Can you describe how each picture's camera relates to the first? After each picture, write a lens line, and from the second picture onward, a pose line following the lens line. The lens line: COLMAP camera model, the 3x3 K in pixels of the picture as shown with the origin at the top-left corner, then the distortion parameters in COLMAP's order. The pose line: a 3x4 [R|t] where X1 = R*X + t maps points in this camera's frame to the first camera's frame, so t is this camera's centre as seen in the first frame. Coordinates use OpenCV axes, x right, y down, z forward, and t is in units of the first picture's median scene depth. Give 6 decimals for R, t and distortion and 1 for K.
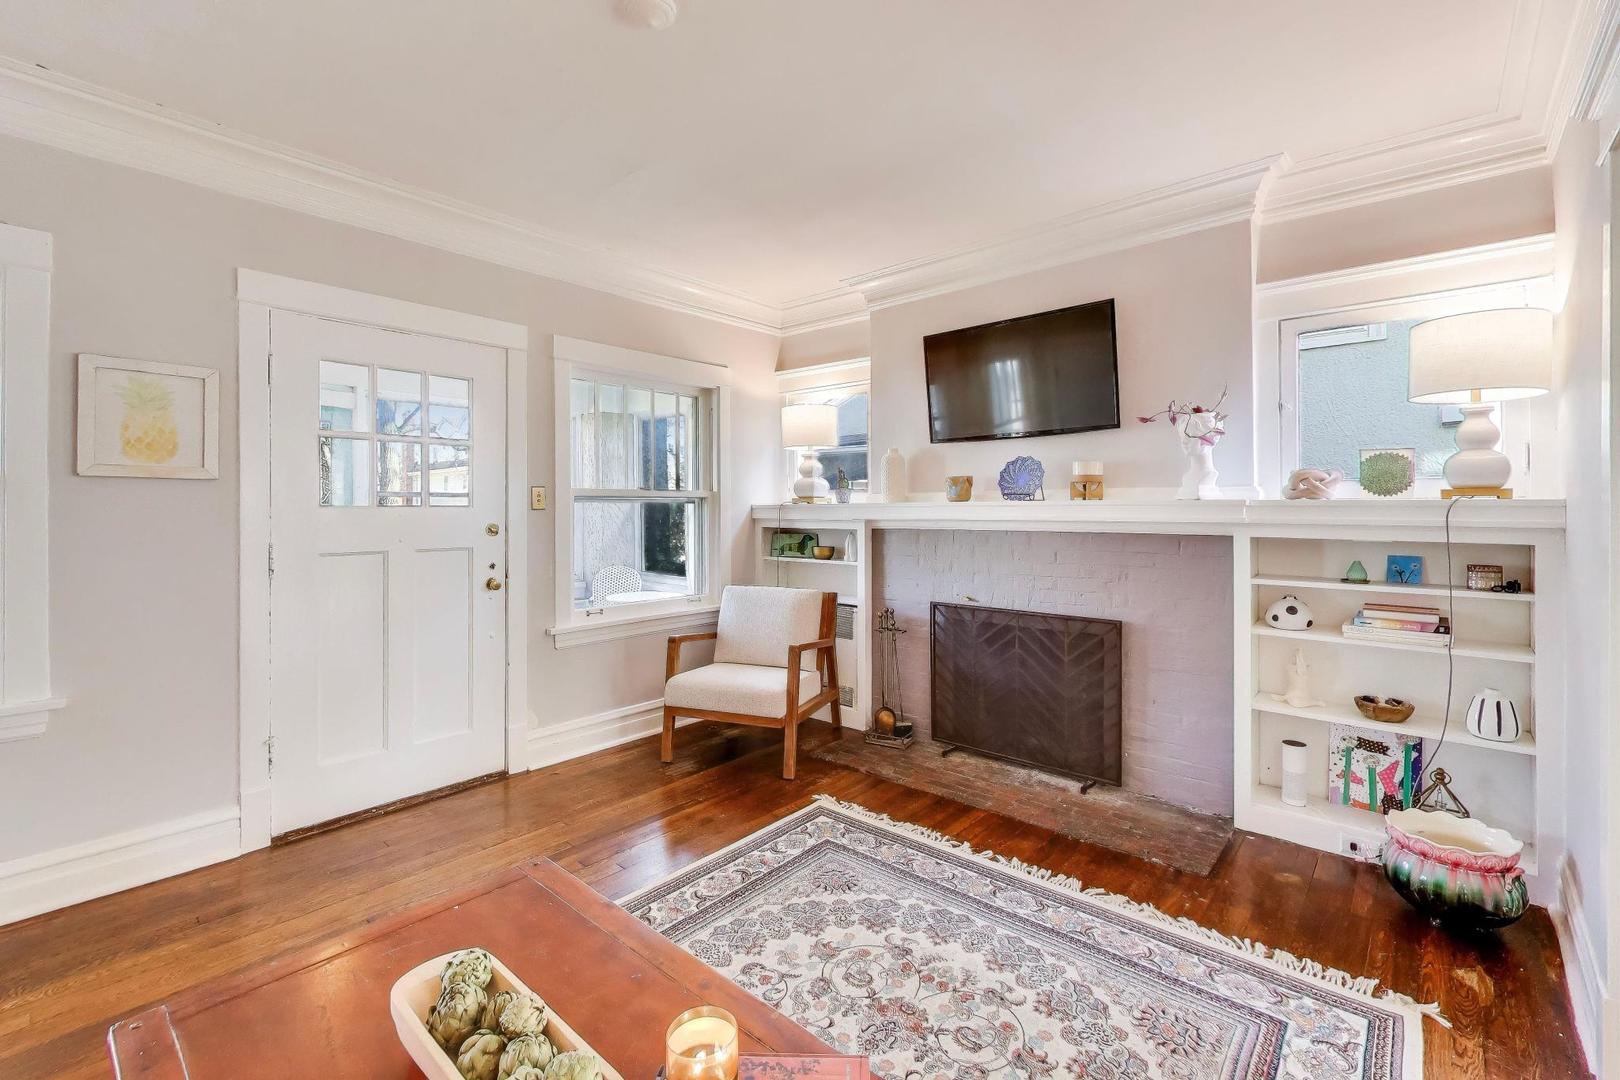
lens RADIAL K [[713.4, 0, 813.9], [0, 713.4, 507.0], [0, 0, 1]] dist [-0.000569, -0.000066]
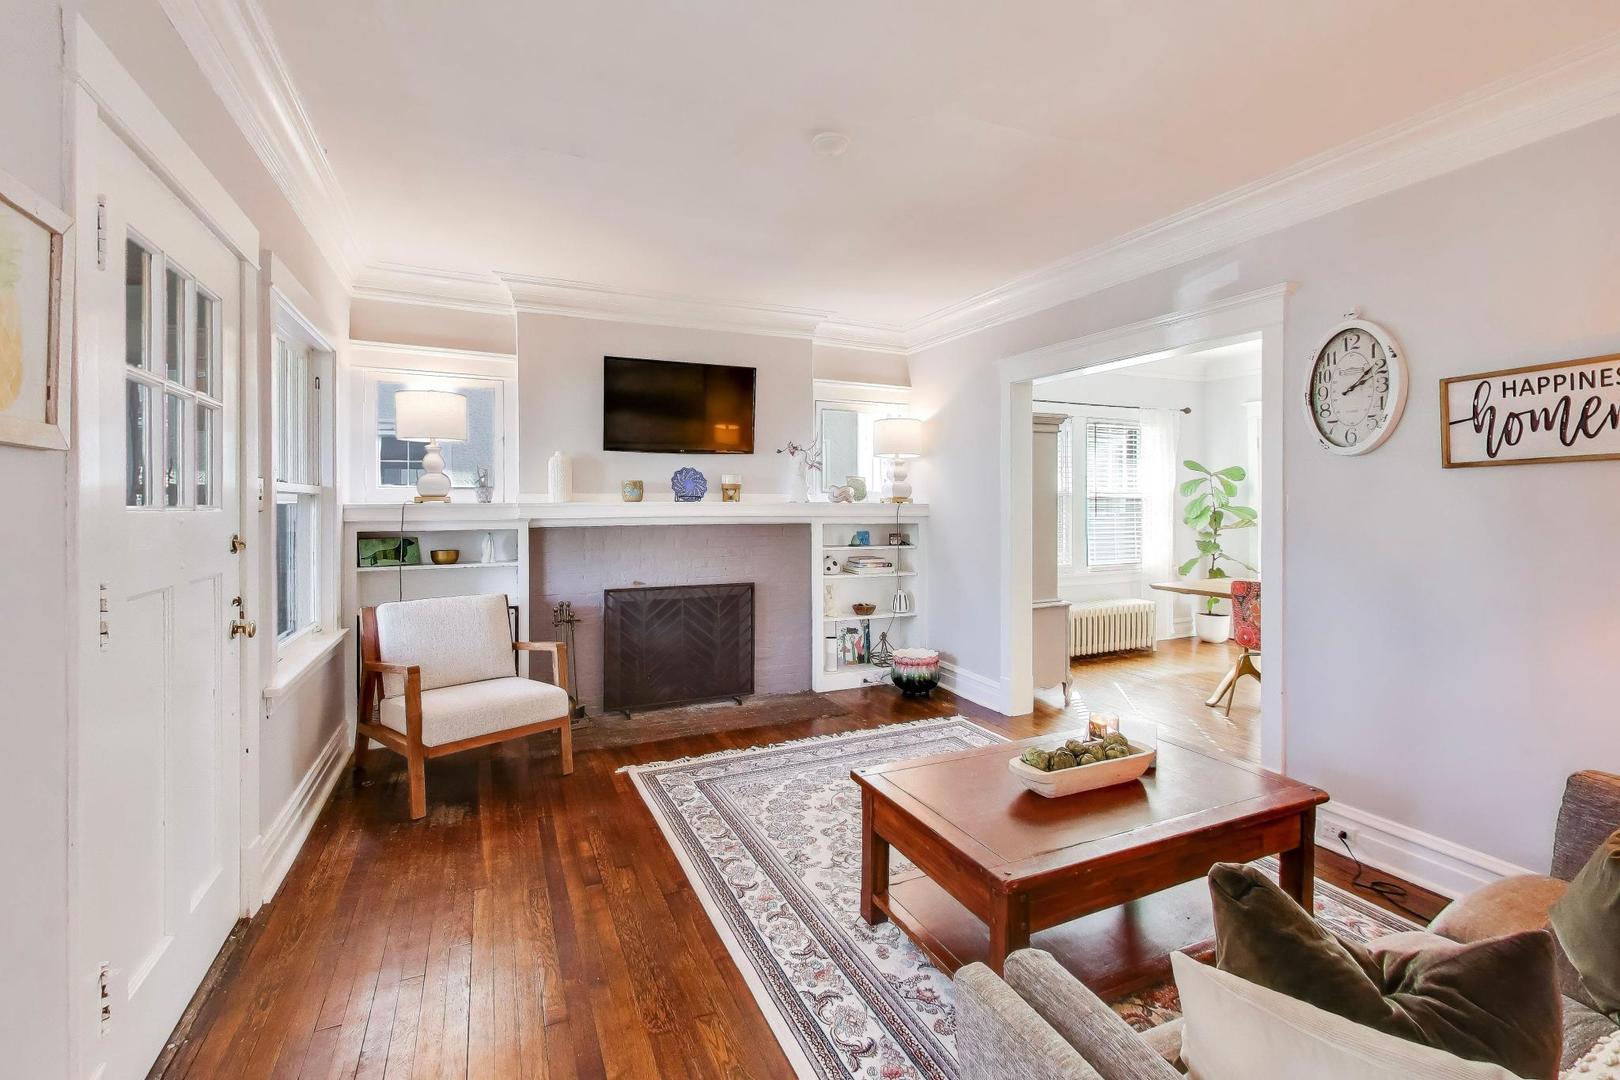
lens RADIAL K [[698.7, 0, 827.9], [0, 698.7, 500.3], [0, 0, 1]] dist [0.000340, -0.000033]
pose [[0.389664, 0.007894, 0.920923, -0.930179], [0.000226, 0.999962, -0.008667, -0.000310], [-0.920957, 0.003585, 0.389648, 0.308163]]
